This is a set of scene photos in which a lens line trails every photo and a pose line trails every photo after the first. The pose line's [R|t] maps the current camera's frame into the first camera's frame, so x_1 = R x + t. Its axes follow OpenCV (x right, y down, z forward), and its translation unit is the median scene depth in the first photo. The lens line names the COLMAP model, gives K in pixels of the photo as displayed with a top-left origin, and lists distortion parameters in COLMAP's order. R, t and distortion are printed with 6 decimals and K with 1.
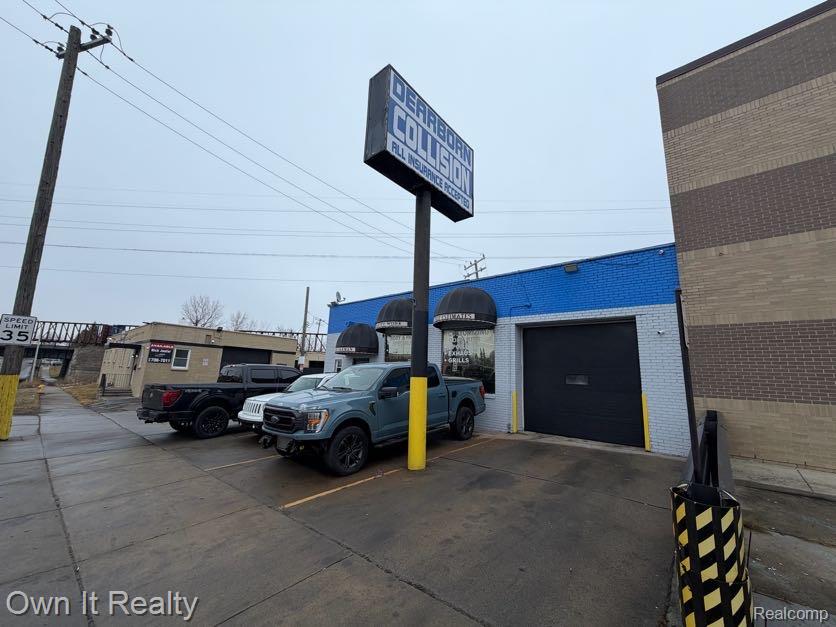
lens RADIAL K [[332.1, 0, 414.4], [0, 332.1, 312.9], [0, 0, 1]] dist [-0.000176, -0.000029]
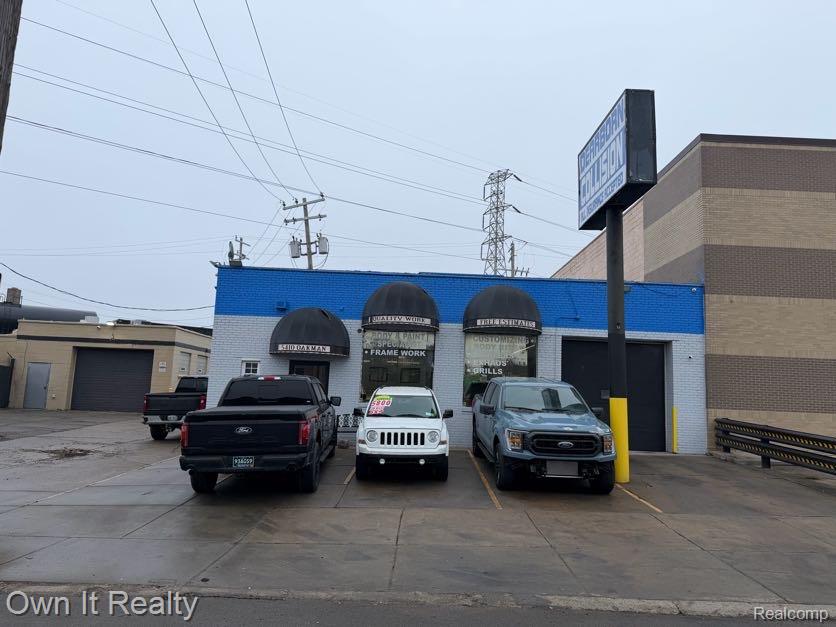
lens RADIAL K [[585.8, 0, 413.2], [0, 585.8, 313.7], [0, 0, 1]] dist [0.124378, -0.183553]
pose [[0.745600, 0.075842, 0.662064, -1.469776], [-0.132354, 0.990564, 0.035581, -0.042456], [-0.653118, -0.114156, 0.748602, 0.043050]]
